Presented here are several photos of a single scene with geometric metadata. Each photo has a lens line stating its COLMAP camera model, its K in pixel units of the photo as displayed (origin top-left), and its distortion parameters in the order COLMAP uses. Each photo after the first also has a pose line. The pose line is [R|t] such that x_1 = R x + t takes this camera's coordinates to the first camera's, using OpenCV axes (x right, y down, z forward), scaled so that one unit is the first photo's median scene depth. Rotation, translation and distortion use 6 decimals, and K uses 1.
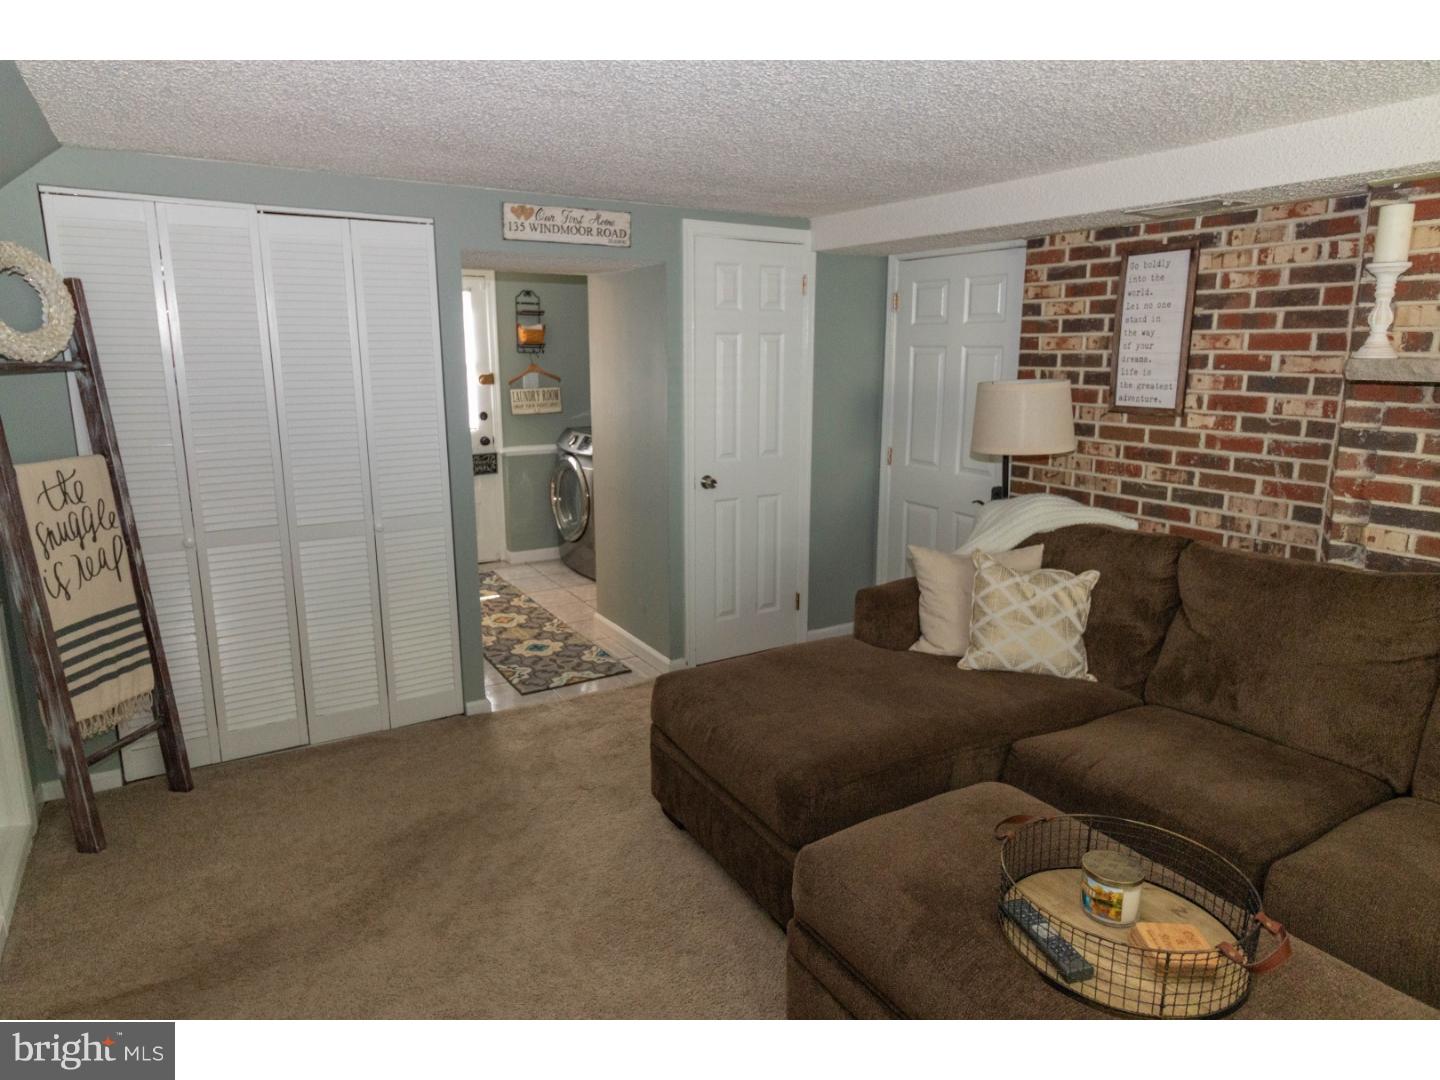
lens RADIAL K [[893.1, 0, 720.0], [0, 893.1, 540.0], [0, 0, 1]] dist [0.006405, 0.000783]
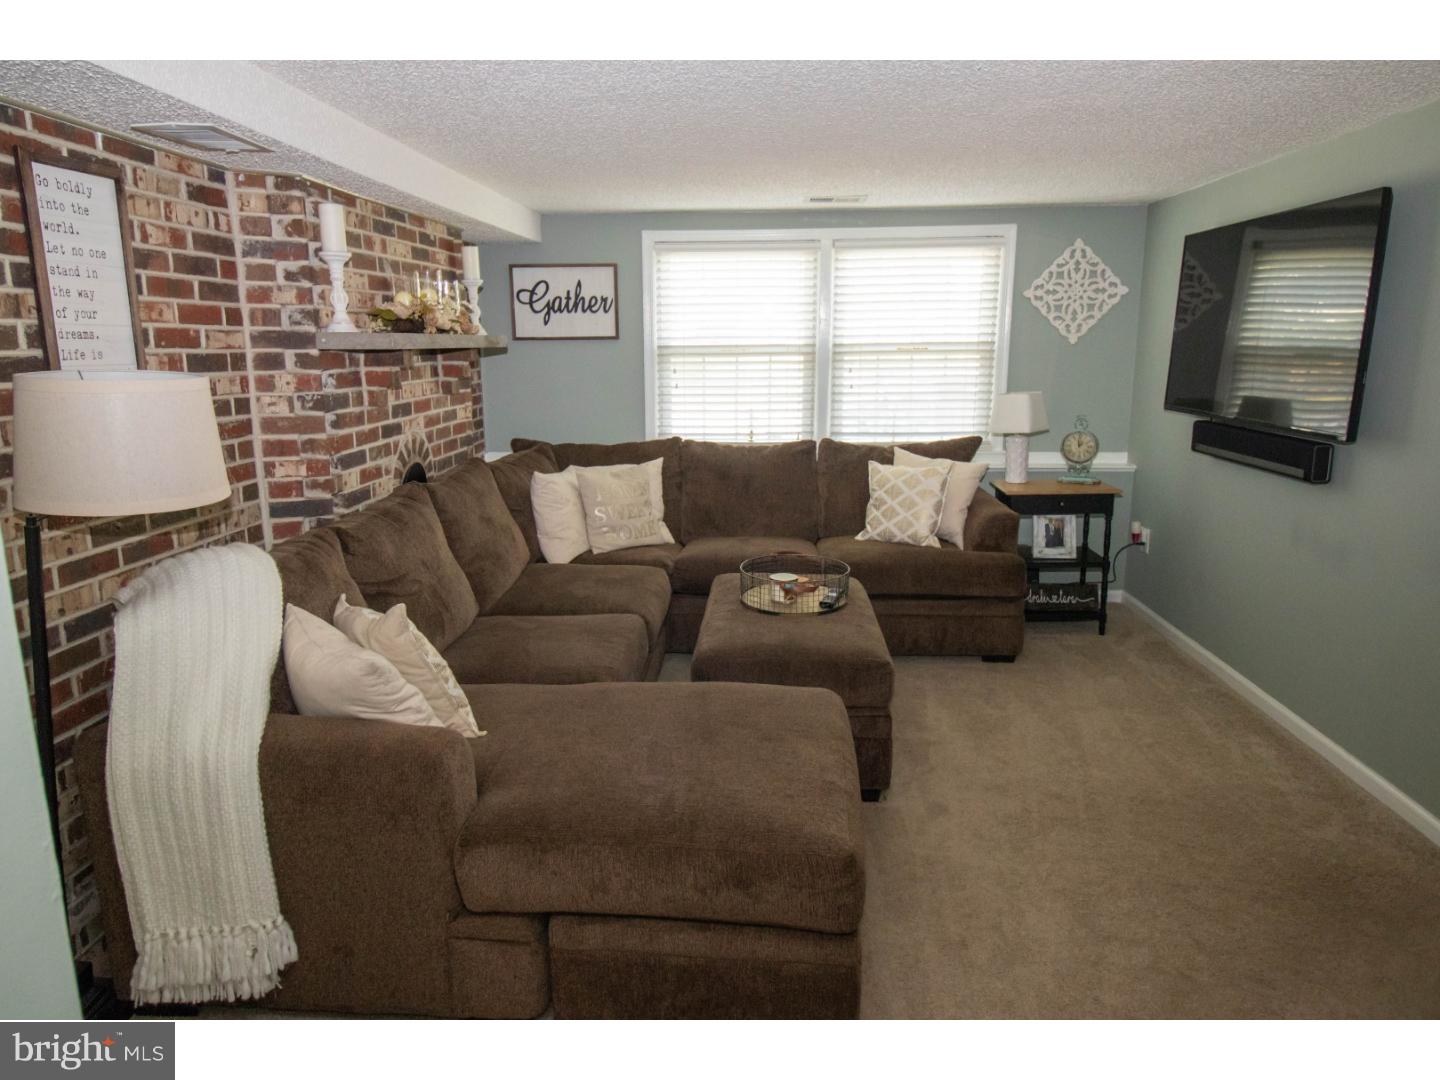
lens RADIAL K [[893.1, 0, 720.0], [0, 893.1, 540.0], [0, 0, 1]] dist [0.006405, 0.000783]
pose [[-0.825358, -0.114797, 0.552817, -0.304641], [0.127938, 0.915619, 0.381147, -0.273707], [-0.549924, 0.385309, -0.741027, 1.383075]]
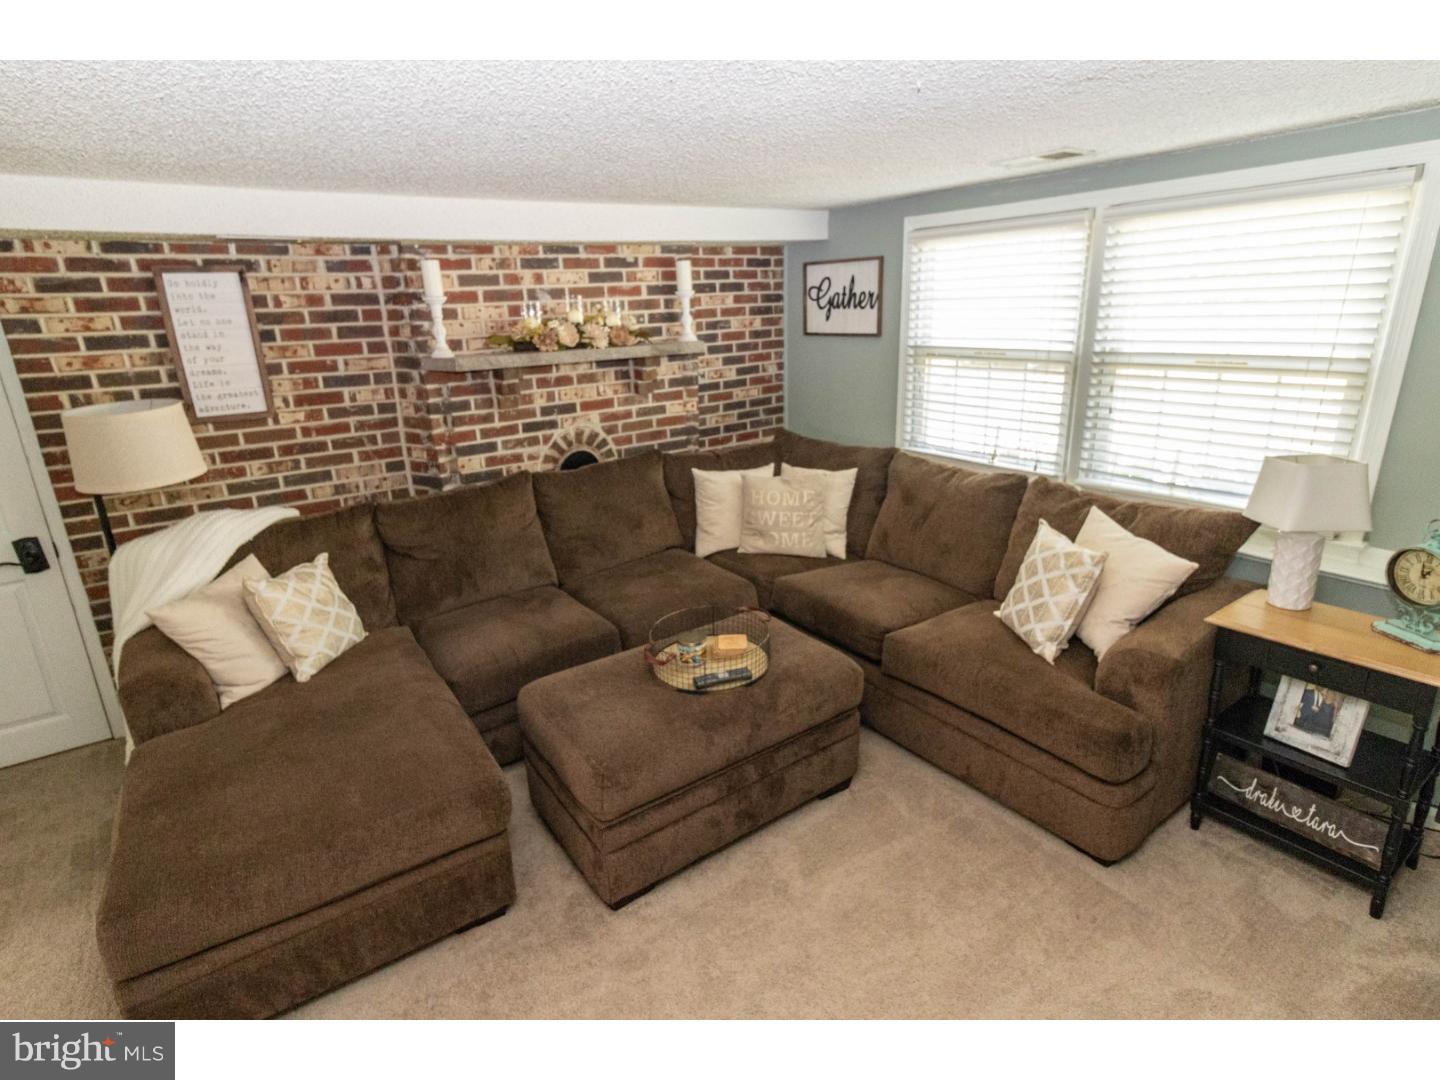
lens RADIAL K [[732.9, 0, 701.6], [0, 732.9, 541.6], [0, 0, 1]] dist [0.016279, 0.000584]
pose [[-0.067621, -0.309610, 0.948456, -0.524988], [0.242734, 0.916963, 0.316636, -0.164696], [-0.967733, 0.251634, 0.013147, 0.500366]]
